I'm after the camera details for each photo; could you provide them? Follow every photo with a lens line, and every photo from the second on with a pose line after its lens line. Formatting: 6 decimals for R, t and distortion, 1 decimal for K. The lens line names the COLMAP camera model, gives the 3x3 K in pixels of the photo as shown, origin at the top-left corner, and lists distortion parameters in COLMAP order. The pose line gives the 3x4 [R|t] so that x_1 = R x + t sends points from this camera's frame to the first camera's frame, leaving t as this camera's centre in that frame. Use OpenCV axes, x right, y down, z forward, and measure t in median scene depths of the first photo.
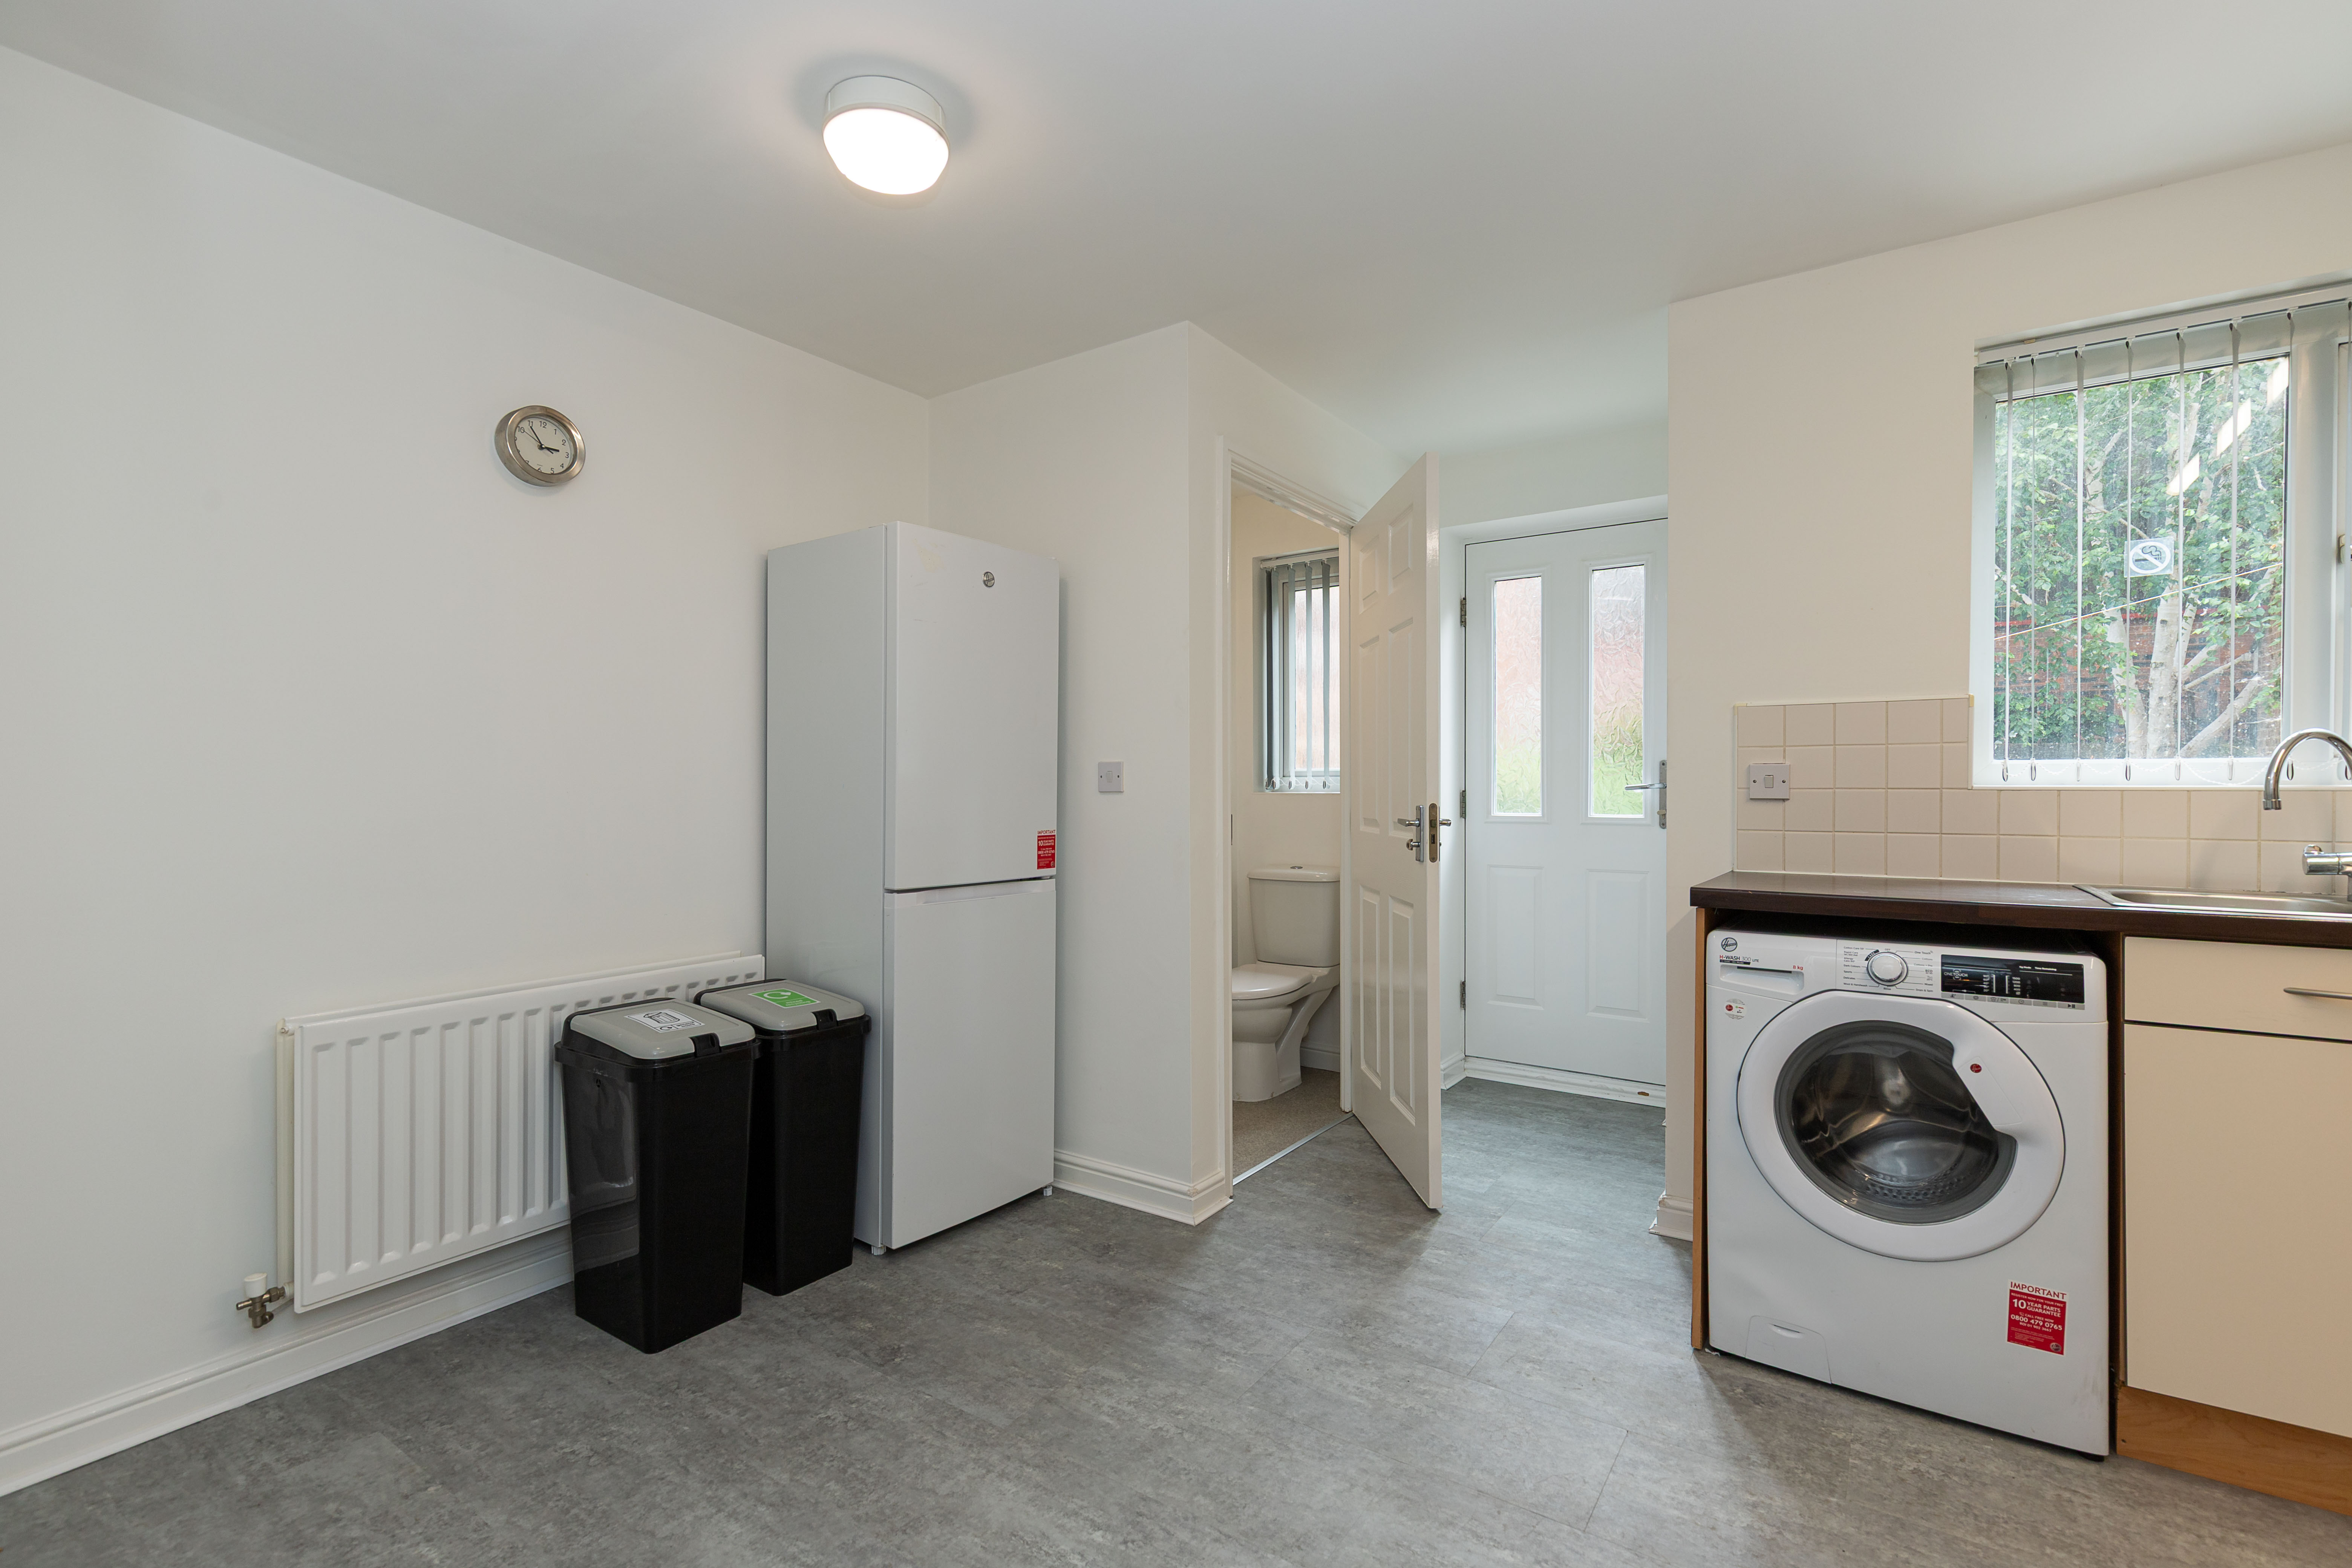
lens RADIAL K [[1060.3, 0, 1172.5], [0, 1060.3, 787.0], [0, 0, 1]] dist [-0.000962, -0.000363]
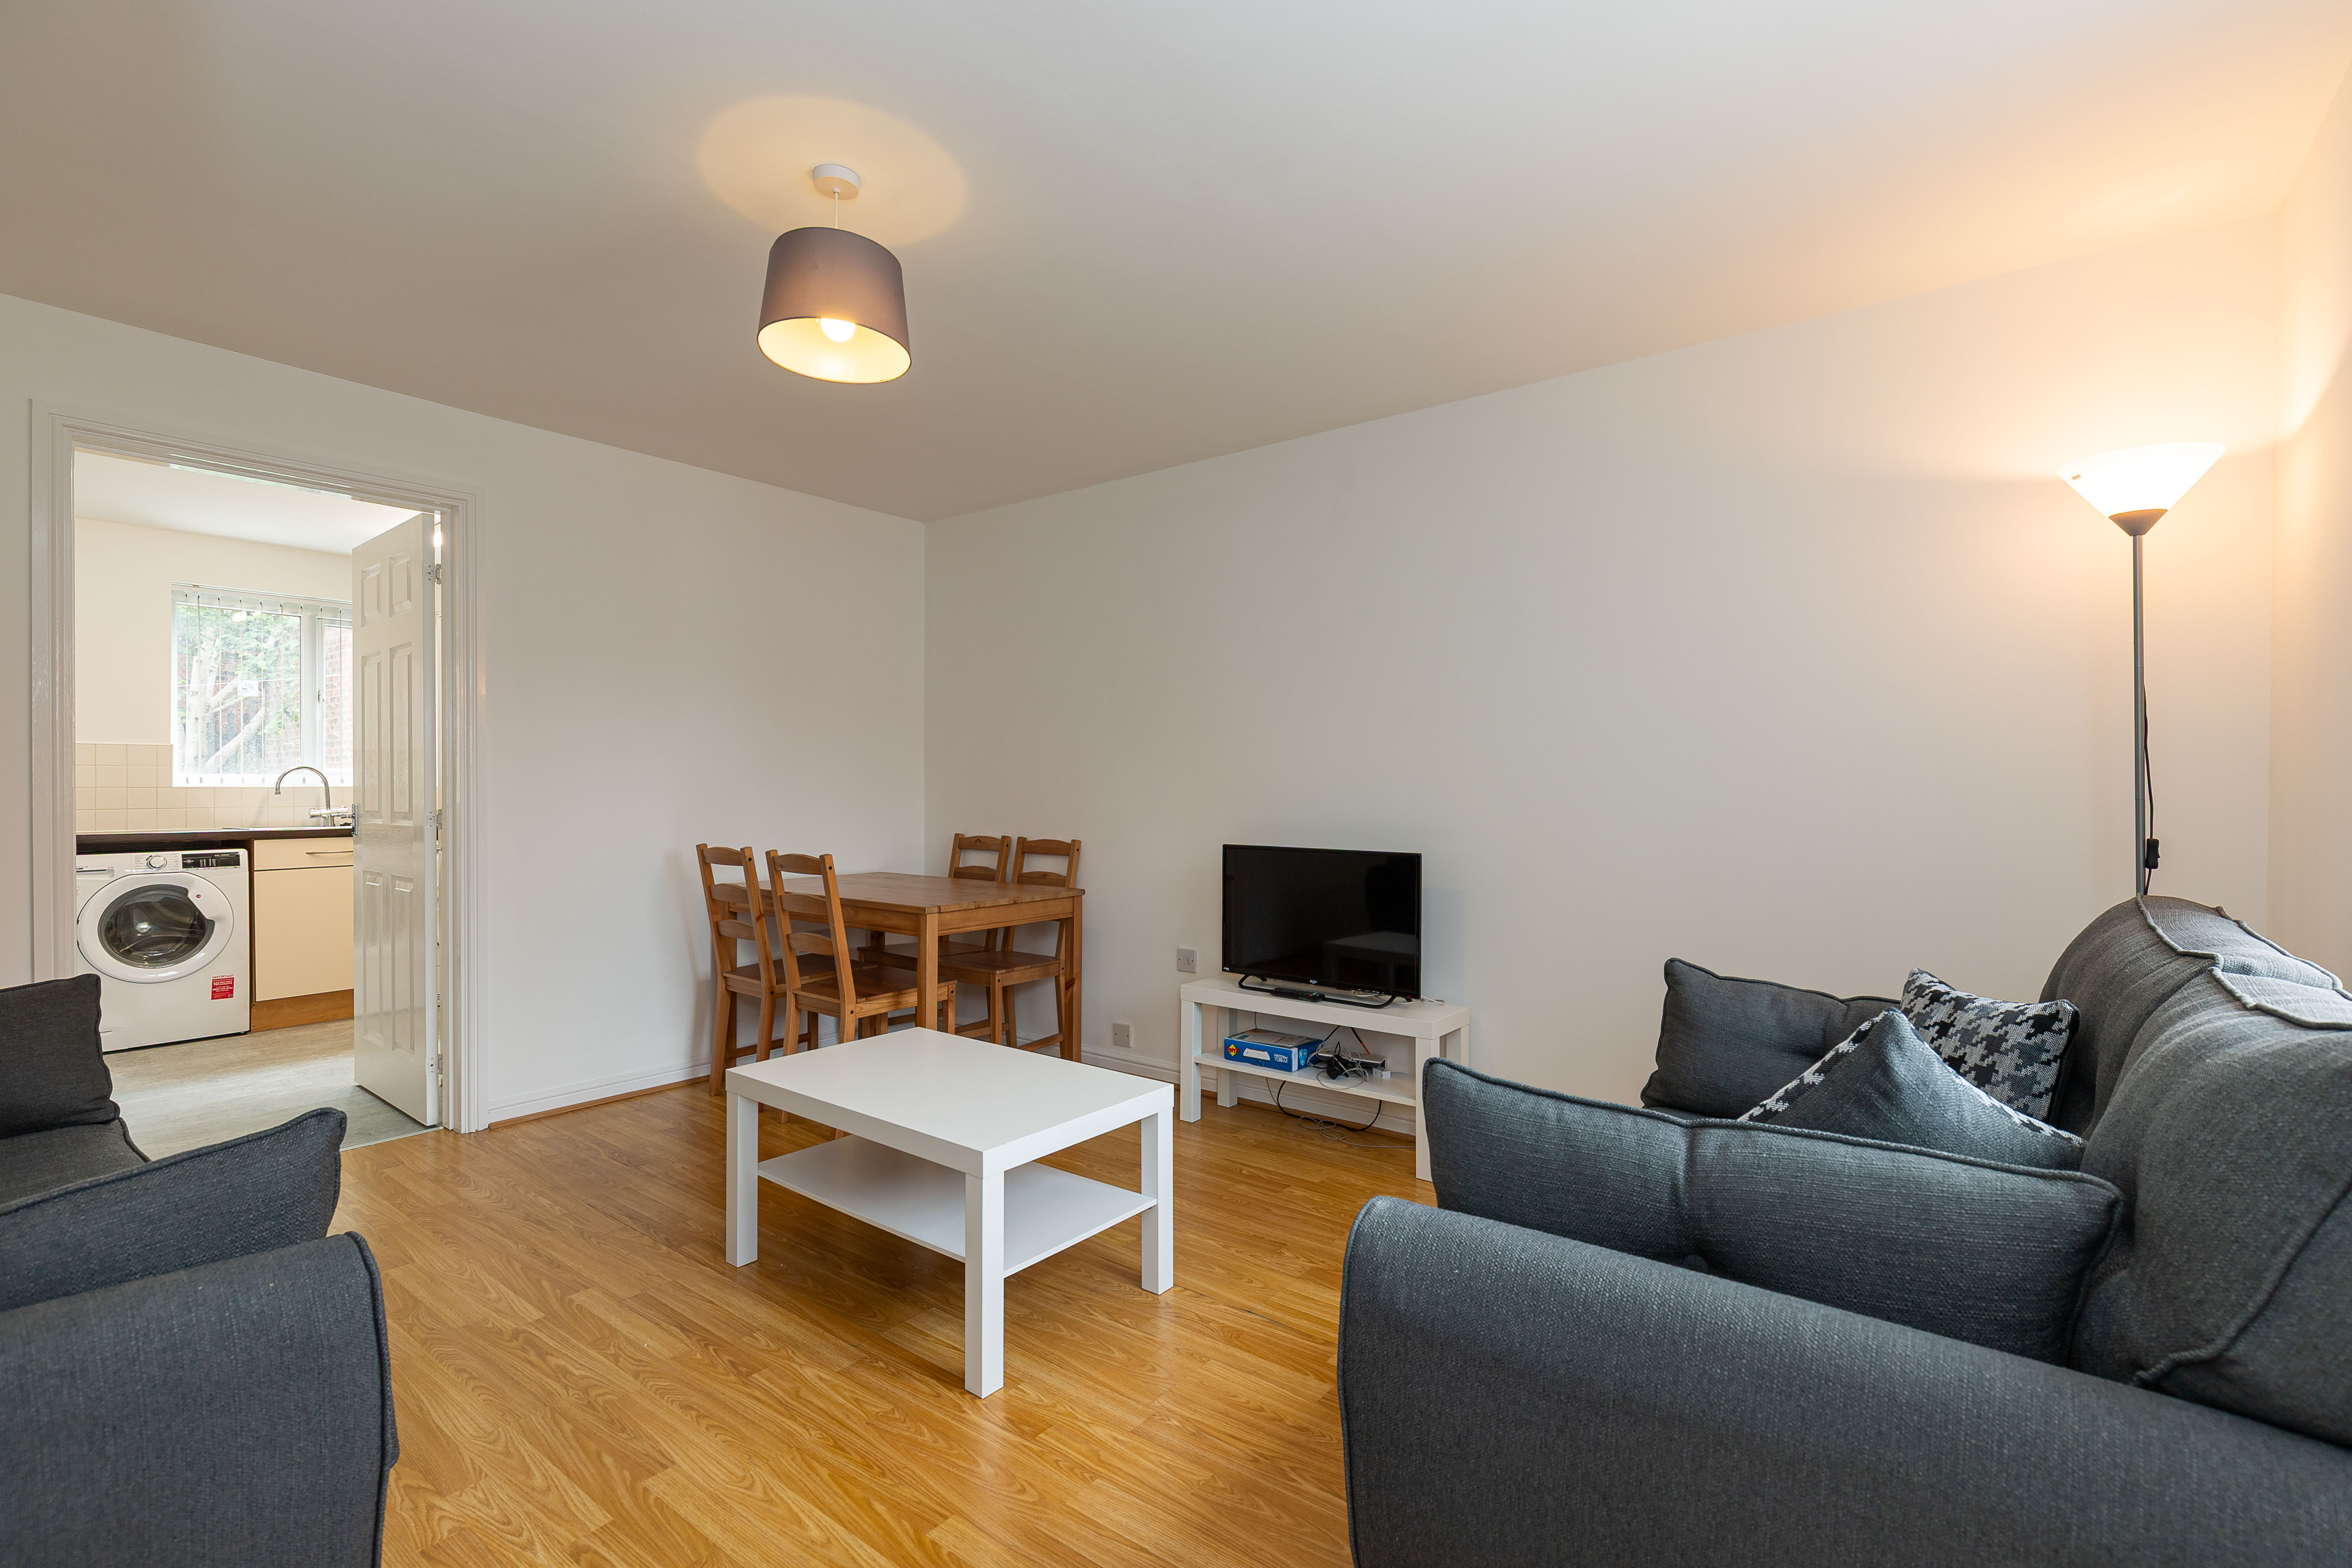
lens RADIAL K [[1060.3, 0, 1189.2], [0, 1060.3, 788.0], [0, 0, 1]] dist [-0.000962, -0.000363]
pose [[0.040463, -0.005594, 0.999165, -1.687671], [0.002402, 0.999982, 0.005501, -0.004510], [-0.999178, 0.002177, 0.040475, -1.484739]]
